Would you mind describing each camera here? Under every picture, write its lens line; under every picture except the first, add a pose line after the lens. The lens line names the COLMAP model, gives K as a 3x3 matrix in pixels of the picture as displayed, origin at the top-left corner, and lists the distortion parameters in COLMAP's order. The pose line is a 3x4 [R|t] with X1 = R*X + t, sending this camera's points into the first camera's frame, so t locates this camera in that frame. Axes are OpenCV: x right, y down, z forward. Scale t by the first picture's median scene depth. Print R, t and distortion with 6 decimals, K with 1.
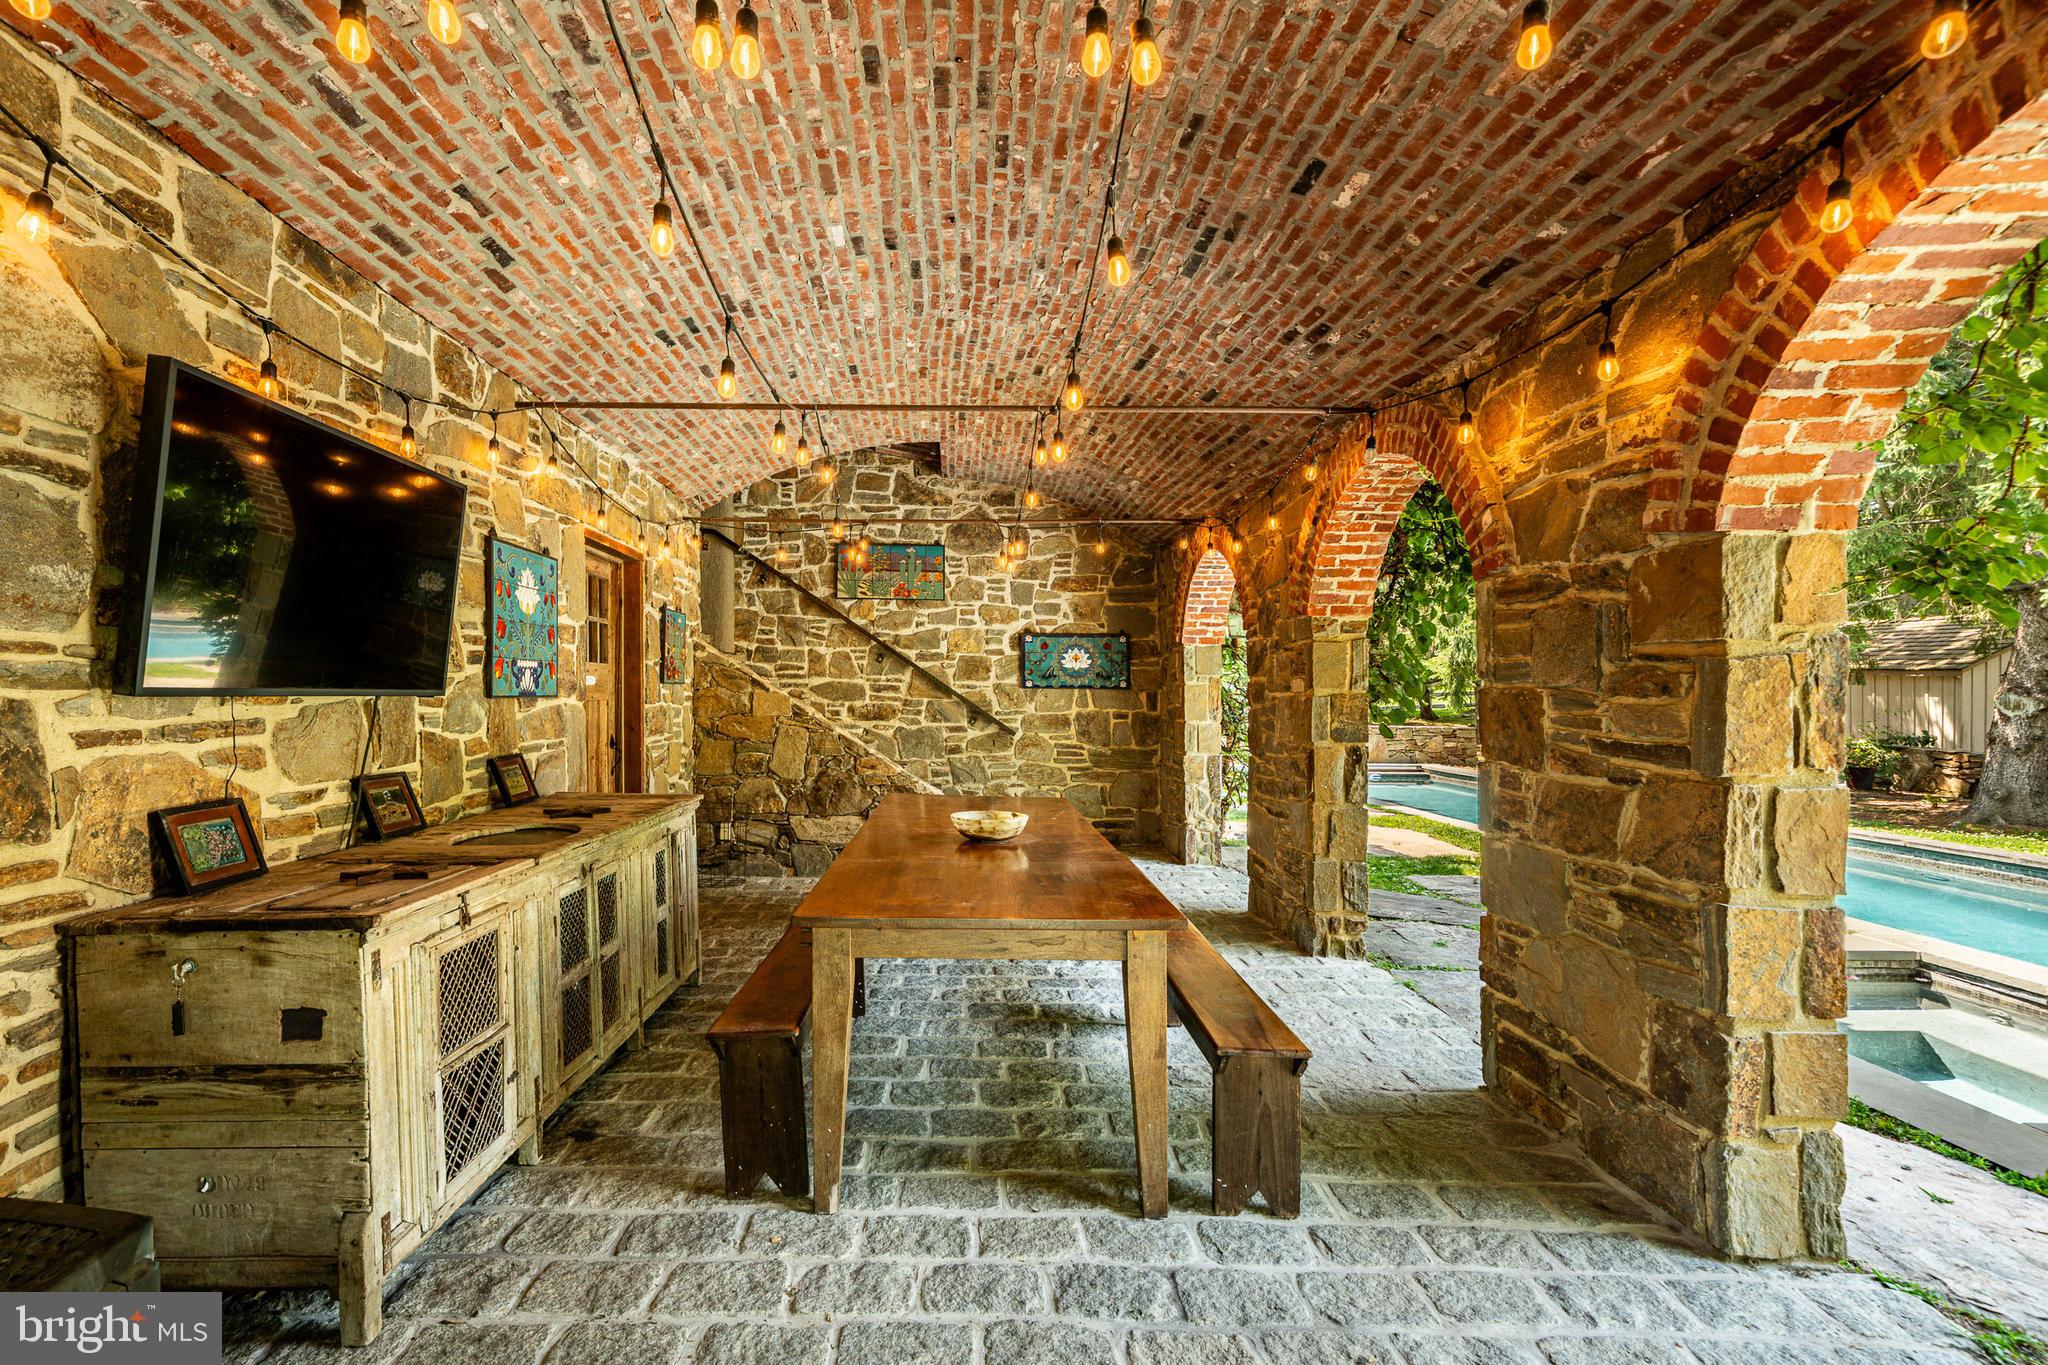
lens RADIAL K [[952.6, 0, 1047.9], [0, 952.6, 752.3], [0, 0, 1]] dist [0.014234, 0.001568]
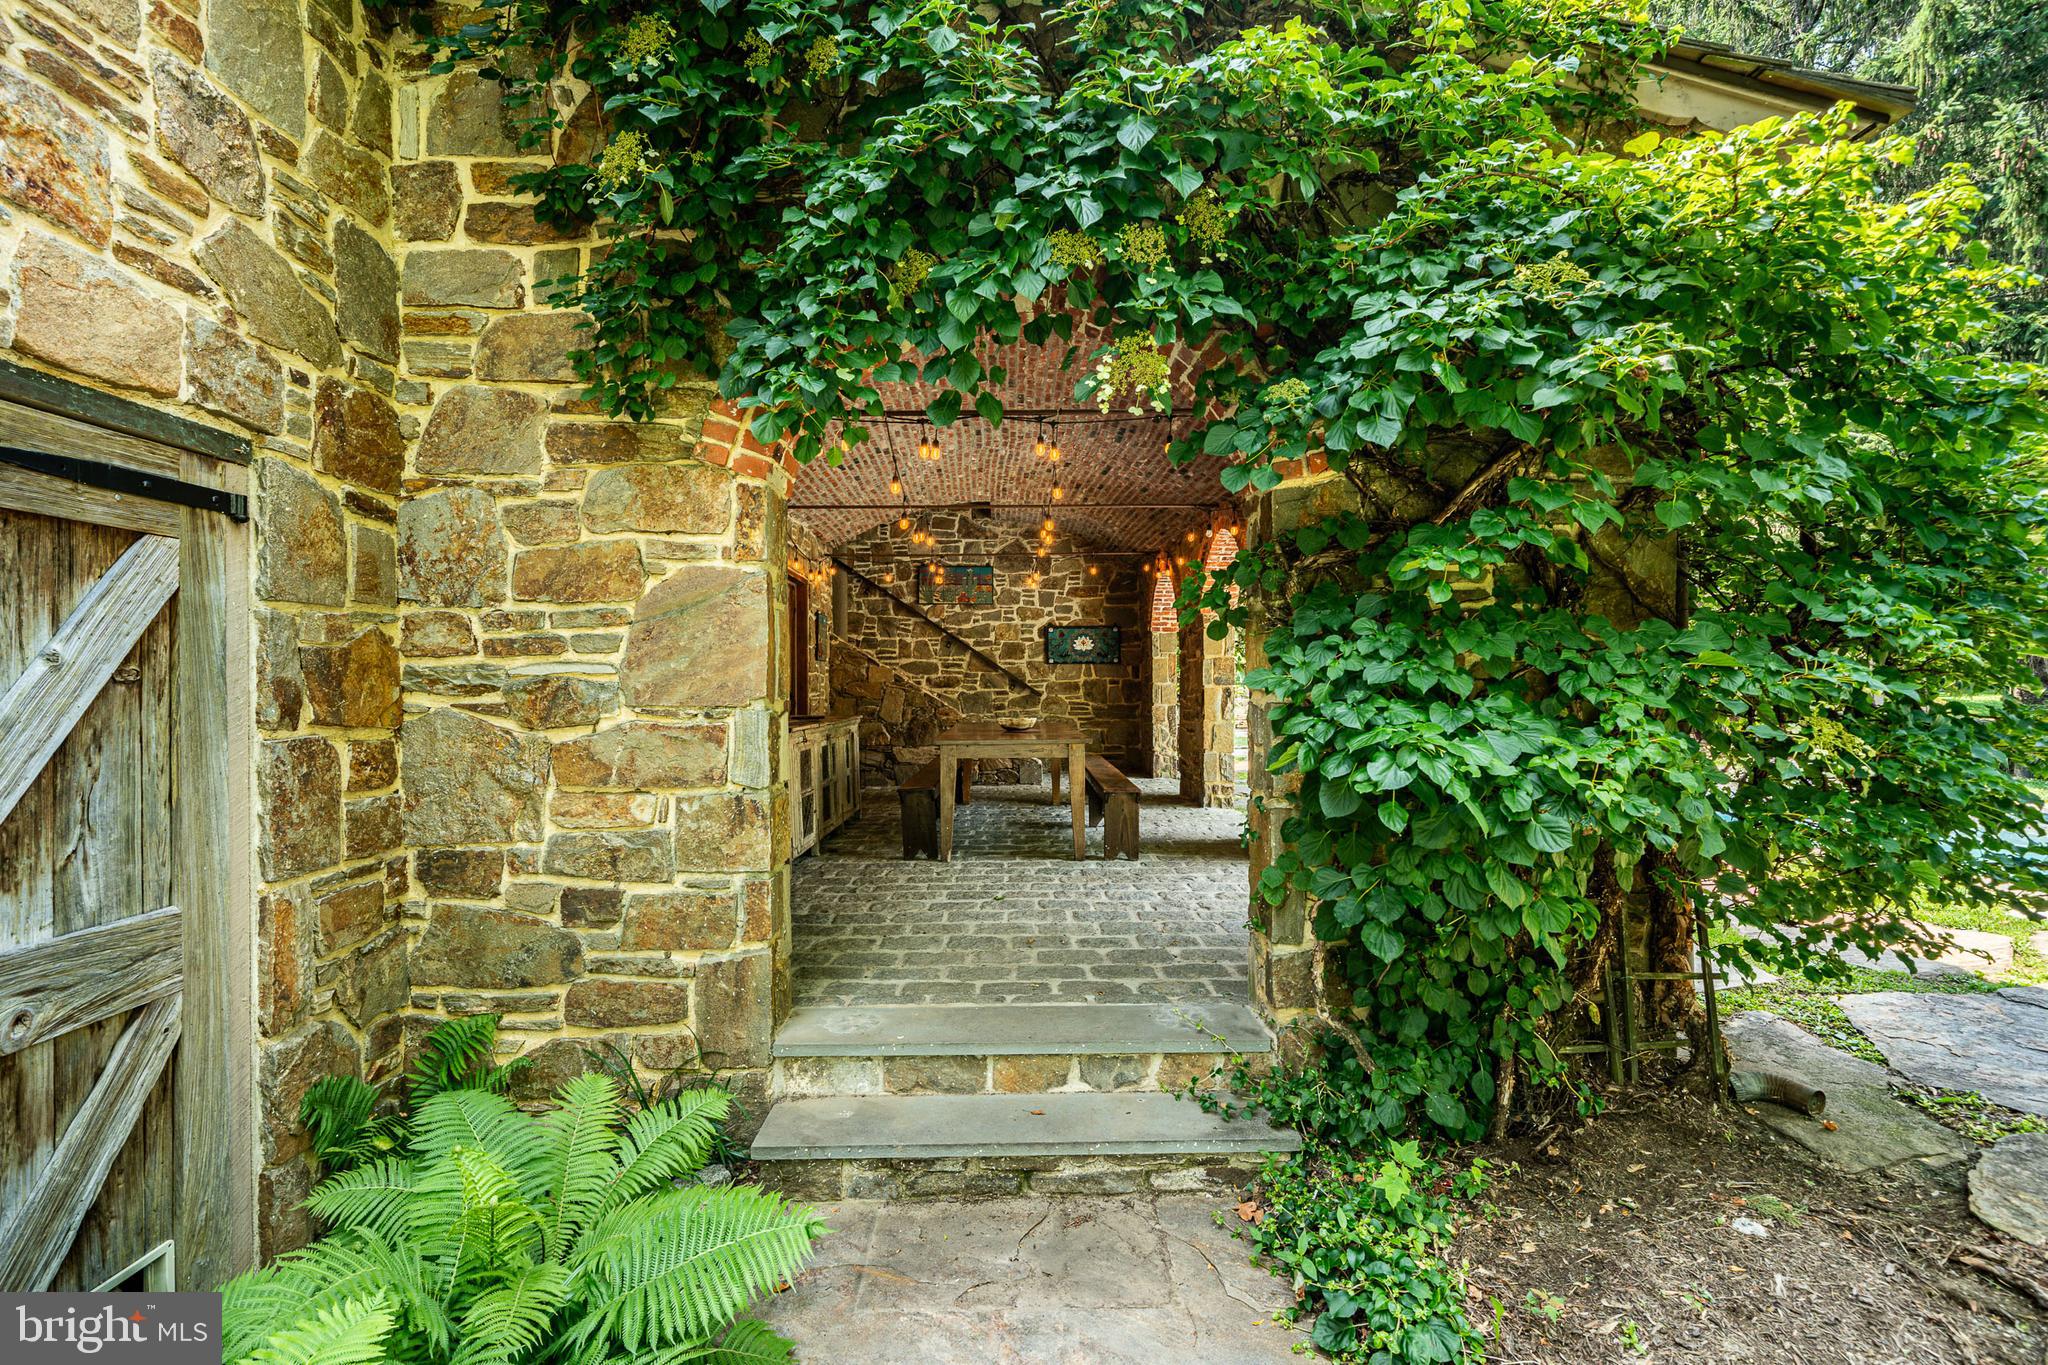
lens RADIAL K [[952.6, 0, 1028.5], [0, 952.6, 686.8], [0, 0, 1]] dist [0.014234, 0.001568]
pose [[0.997576, -0.007866, -0.069134, 0.047787], [0.003495, 0.998000, -0.063117, 0.061291], [0.069492, 0.062722, 0.995609, -0.461554]]
